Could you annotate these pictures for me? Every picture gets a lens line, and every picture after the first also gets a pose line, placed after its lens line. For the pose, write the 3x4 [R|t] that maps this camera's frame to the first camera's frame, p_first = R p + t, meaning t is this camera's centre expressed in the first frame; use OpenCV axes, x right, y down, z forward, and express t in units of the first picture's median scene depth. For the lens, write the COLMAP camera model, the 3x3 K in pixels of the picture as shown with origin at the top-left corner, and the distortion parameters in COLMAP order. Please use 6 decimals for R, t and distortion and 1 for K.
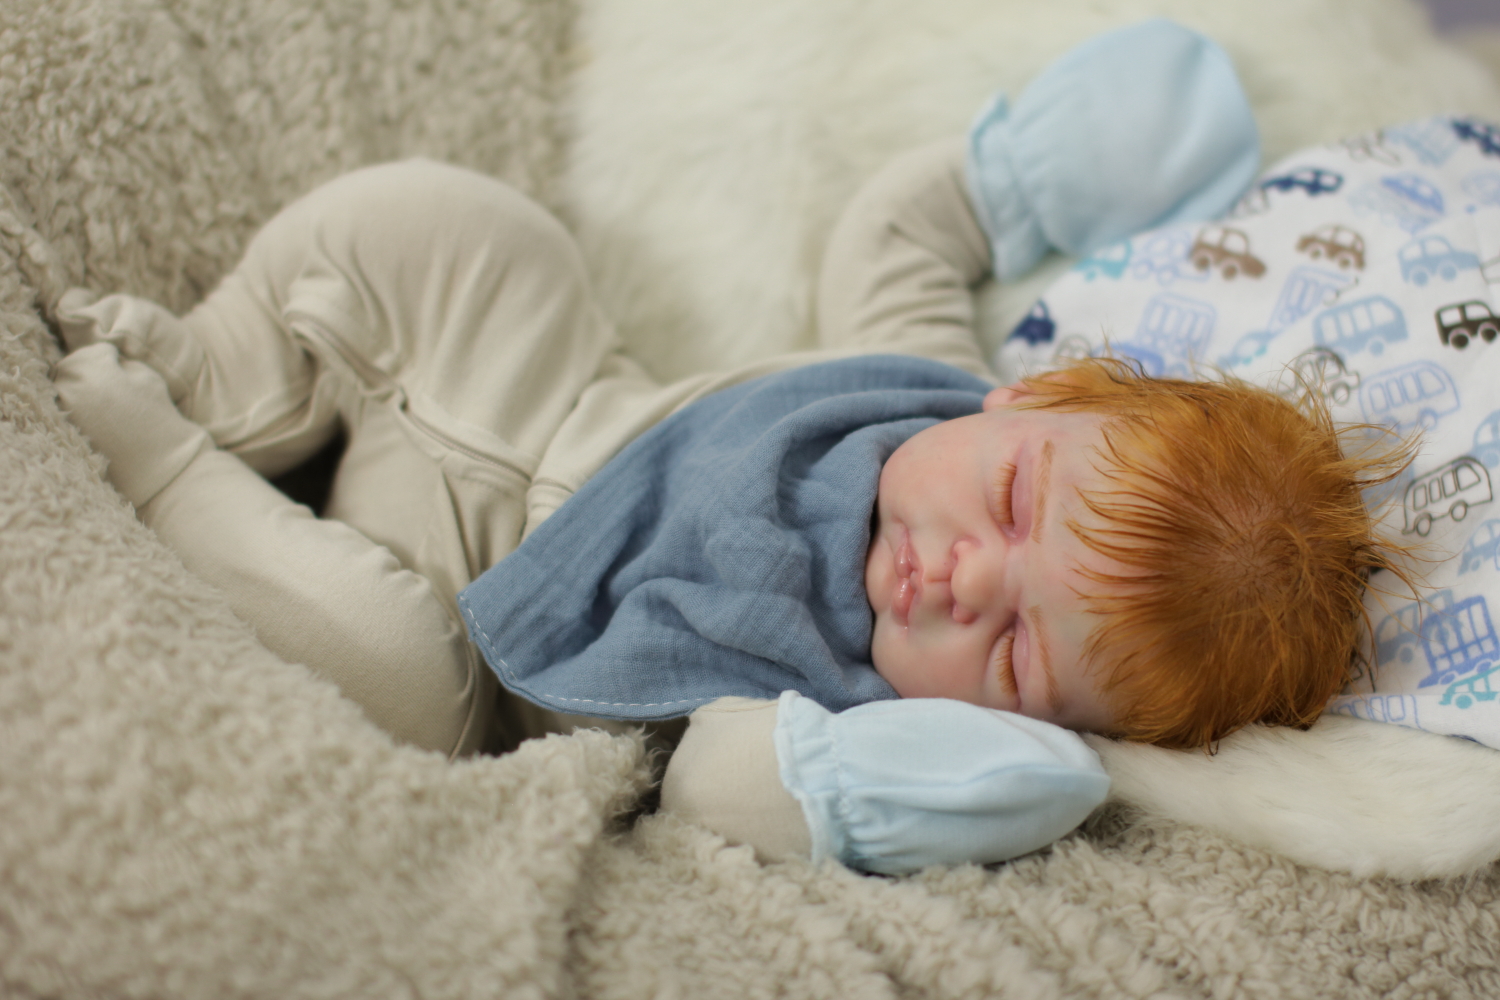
lens RADIAL K [[3370.2, 0, 750.0], [0, 3370.2, 500.0], [0, 0, 1]] dist [-0.149784, 0.179734]
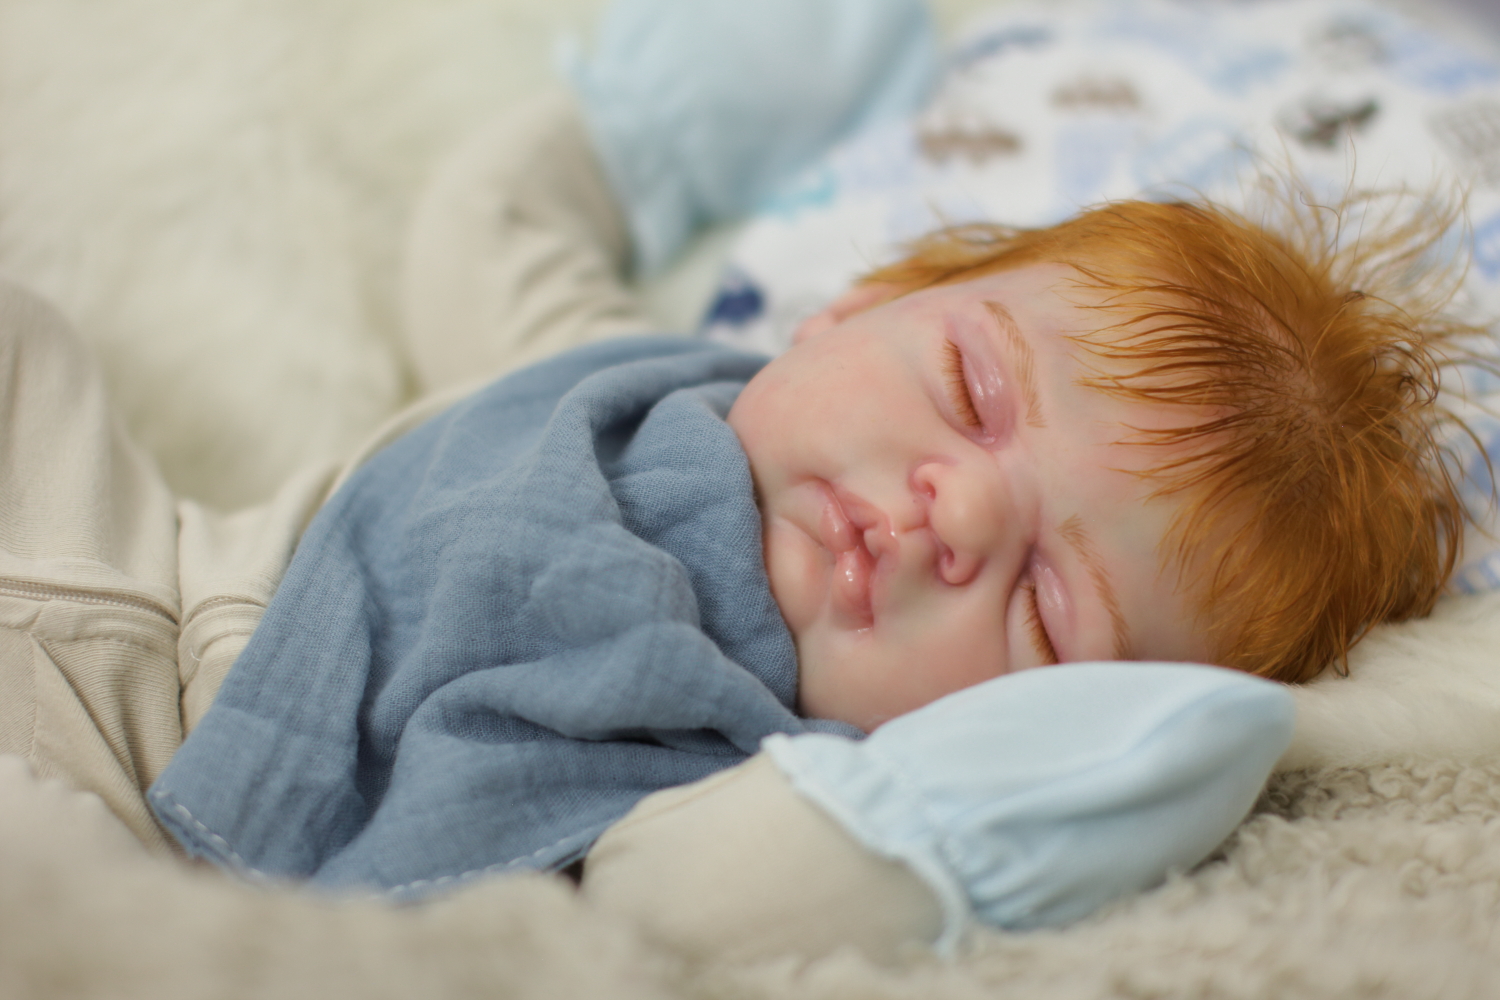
lens RADIAL K [[3412.1, 0, 750.0], [0, 3412.1, 500.0], [0, 0, 1]] dist [-0.147964, -0.128747]
pose [[0.888775, -0.218616, 0.402847, -0.221533], [0.299149, 0.942584, -0.148474, 0.100030], [-0.347259, 0.252471, 0.903144, 0.378584]]
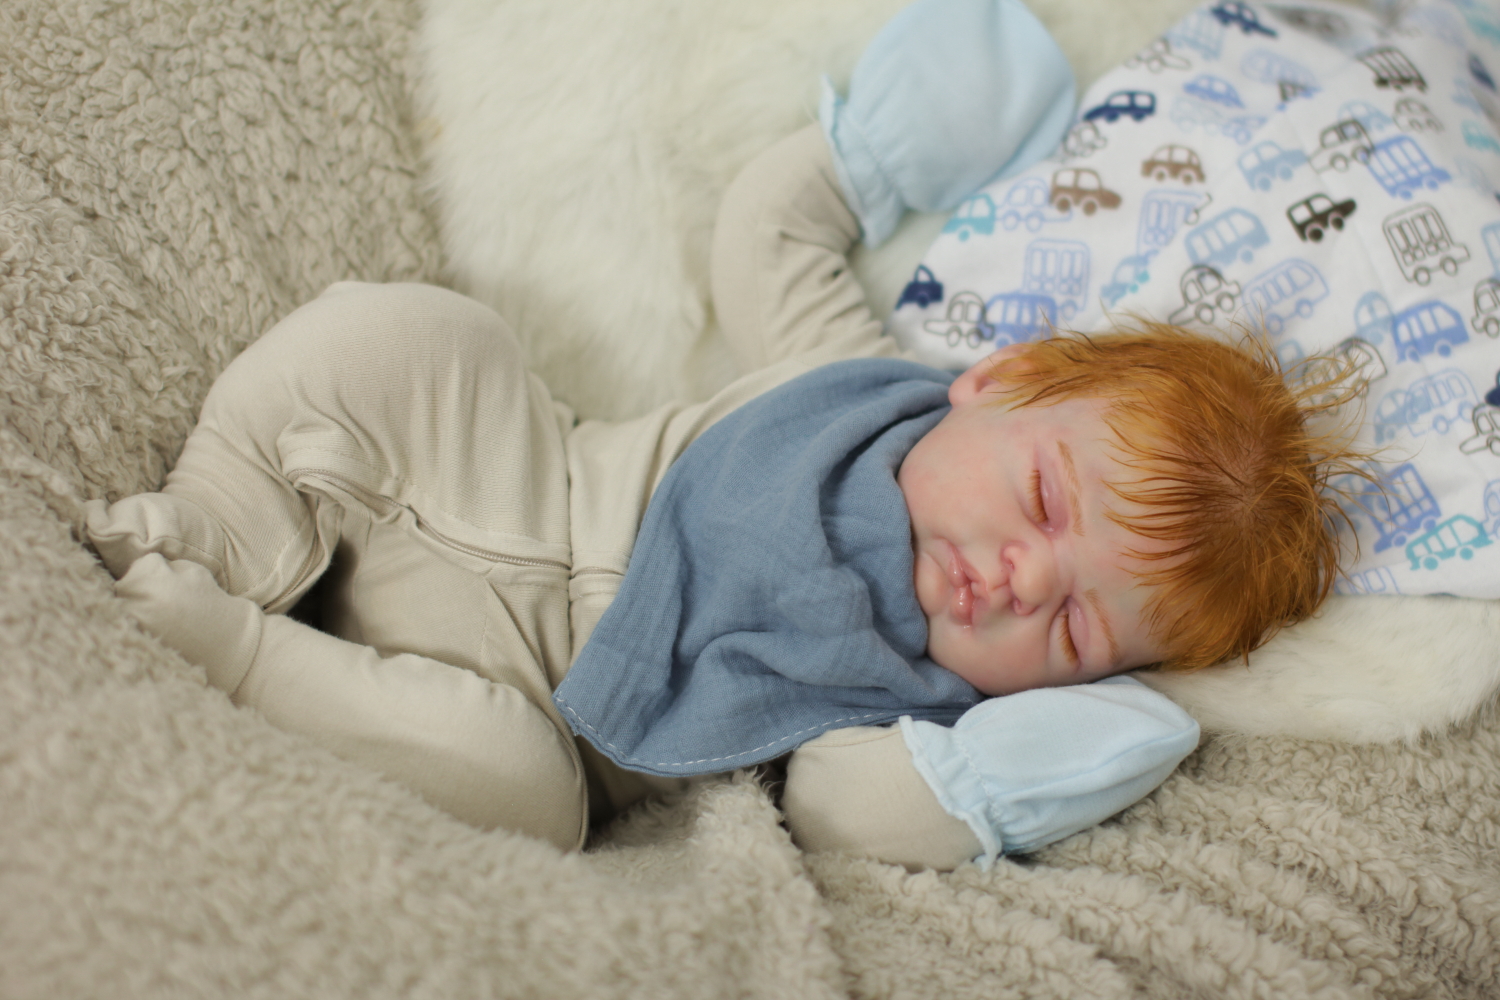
lens RADIAL K [[3370.2, 0, 750.0], [0, 3370.2, 500.0], [0, 0, 1]] dist [-0.149784, 0.179734]
pose [[0.930909, -0.268126, 0.248026, -0.273622], [0.220620, 0.953955, 0.203214, -0.234006], [-0.291092, -0.134454, 0.947200, -0.041470]]
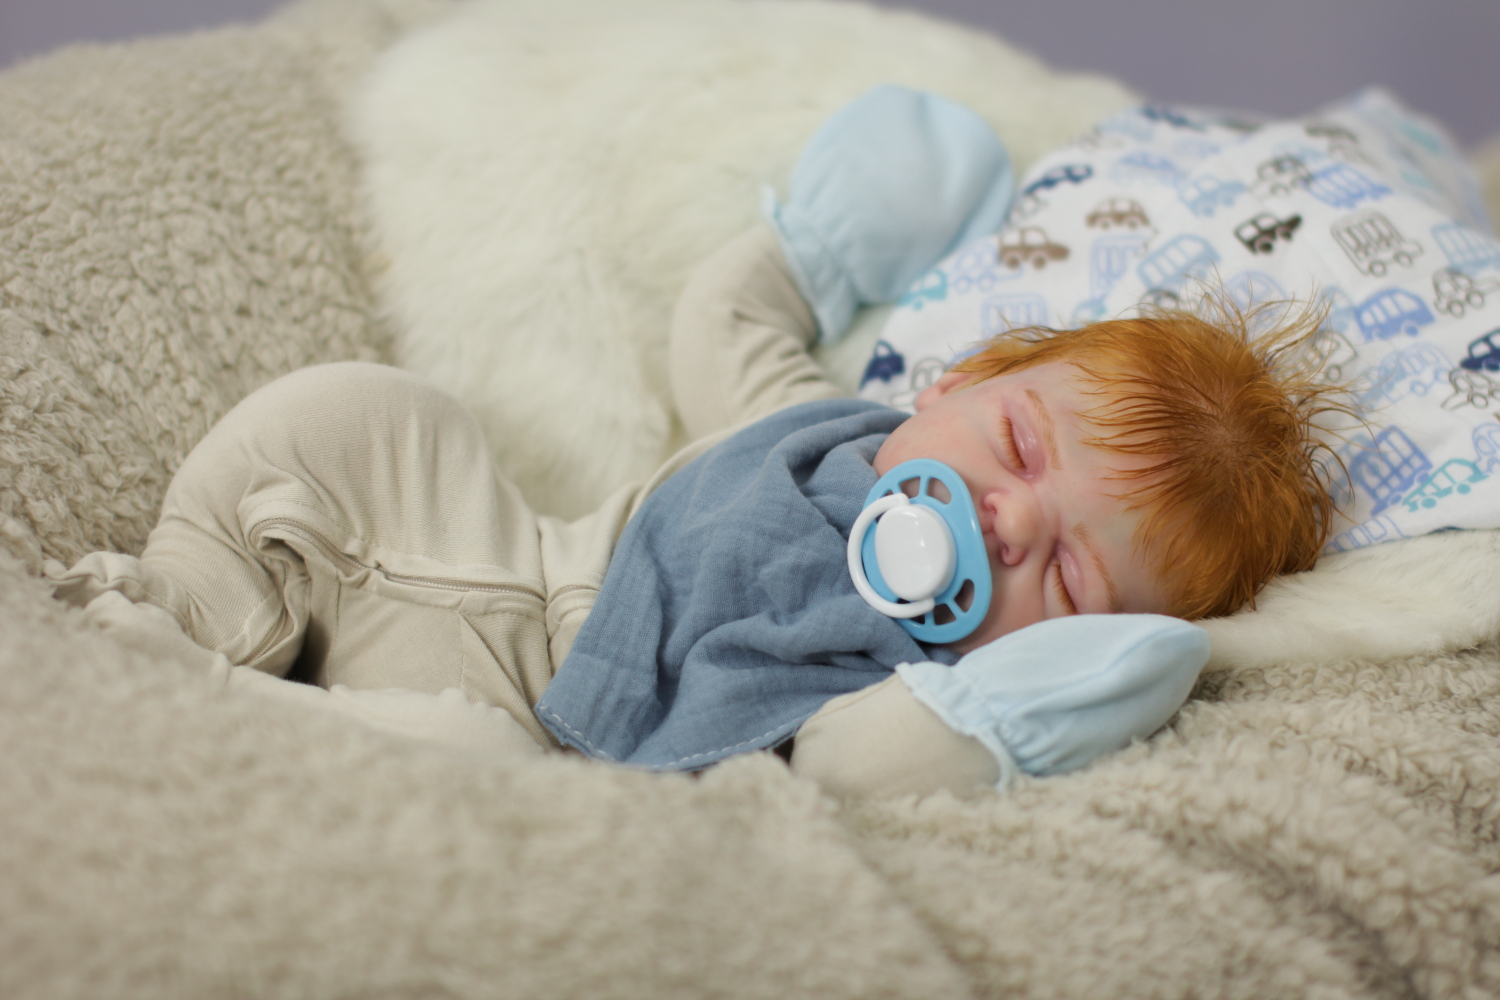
lens RADIAL K [[3370.2, 0, 750.0], [0, 3370.2, 500.0], [0, 0, 1]] dist [-0.149784, 0.179734]
pose [[0.906085, -0.274388, 0.322058, -0.336326], [0.324164, 0.939387, -0.111668, 0.103217], [-0.271897, 0.205580, 0.940111, -0.011292]]
